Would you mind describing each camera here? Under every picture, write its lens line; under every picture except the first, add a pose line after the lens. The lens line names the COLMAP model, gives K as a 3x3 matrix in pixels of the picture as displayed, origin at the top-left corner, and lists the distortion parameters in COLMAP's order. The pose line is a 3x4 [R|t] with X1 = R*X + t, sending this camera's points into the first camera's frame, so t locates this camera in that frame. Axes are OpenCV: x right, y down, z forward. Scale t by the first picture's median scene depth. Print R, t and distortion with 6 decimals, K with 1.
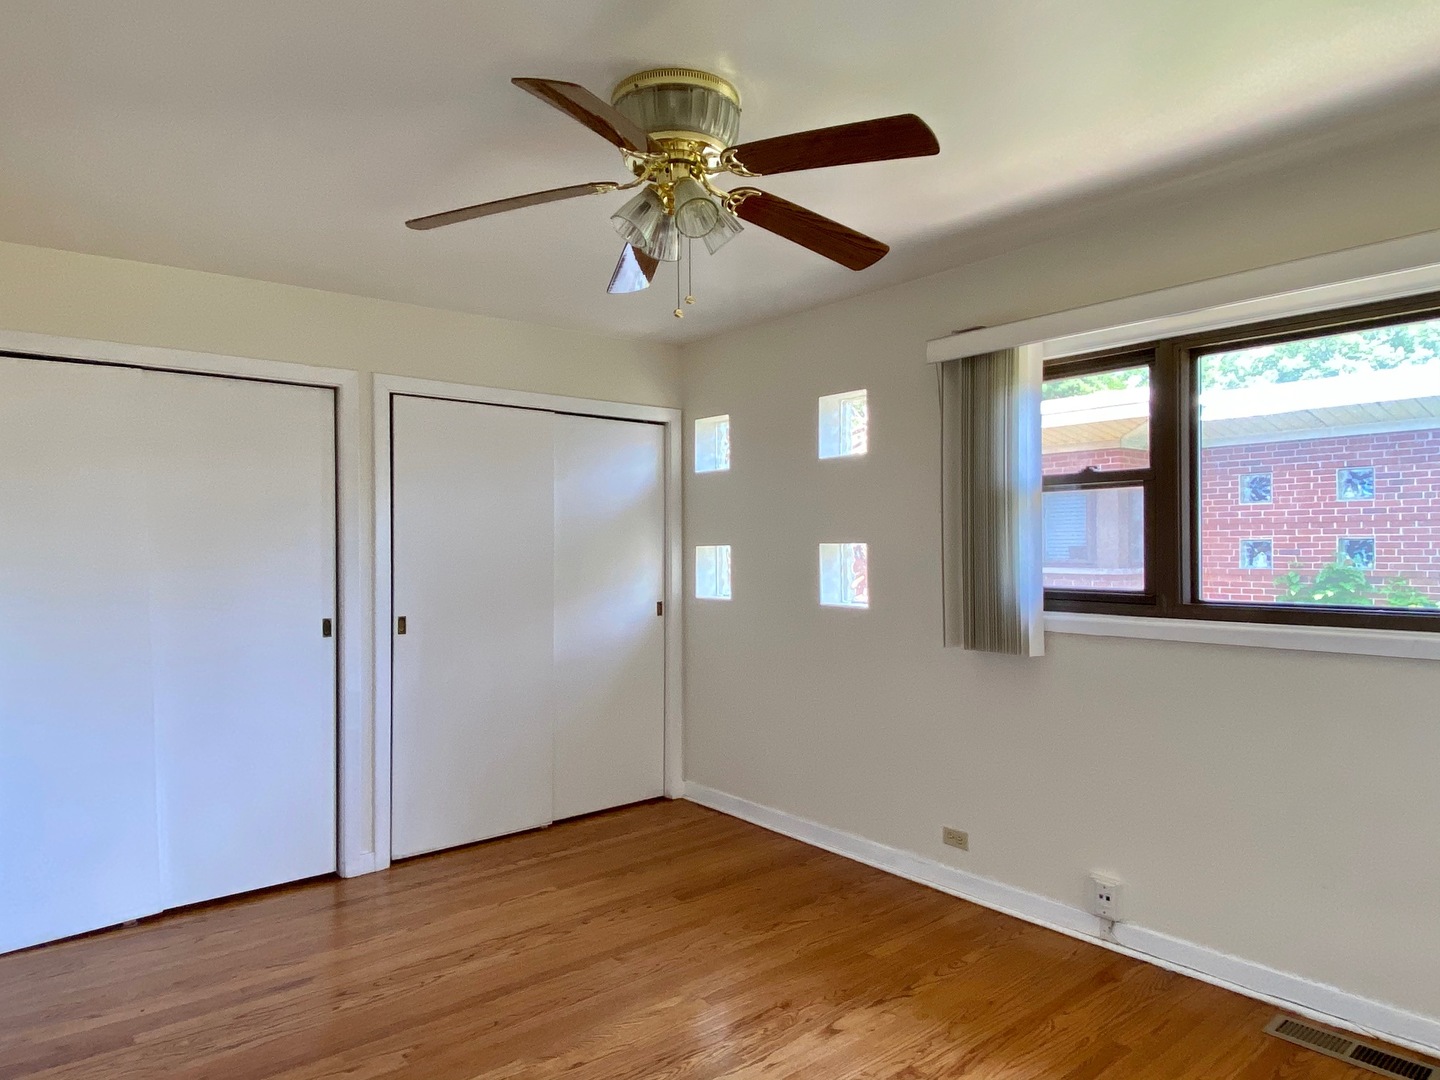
lens RADIAL K [[883.7, 0, 720.0], [0, 883.7, 540.0], [0, 0, 1]] dist [-0.027872, -0.000669]
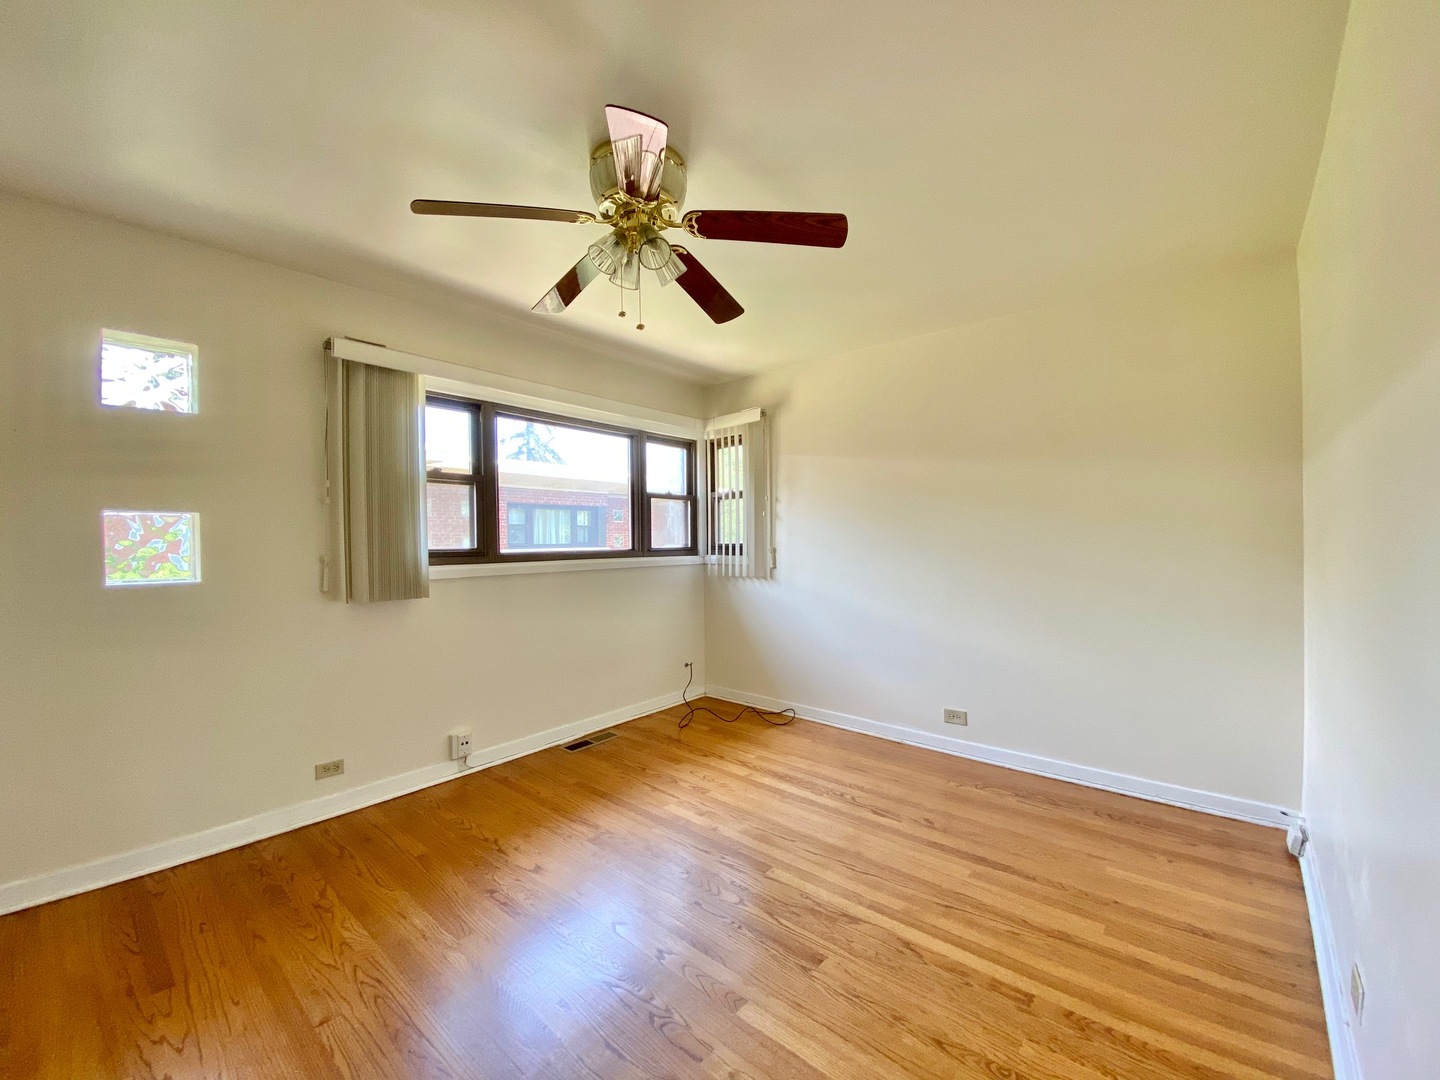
lens RADIAL K [[591.2, 0, 720.0], [0, 591.2, 540.0], [0, 0, 1]] dist [0.032218, -0.021843]
pose [[-0.170107, -0.007629, 0.985396, -0.679438], [-0.011208, 0.999920, 0.005807, 0.028763], [-0.985362, -0.010056, -0.170179, 0.712008]]
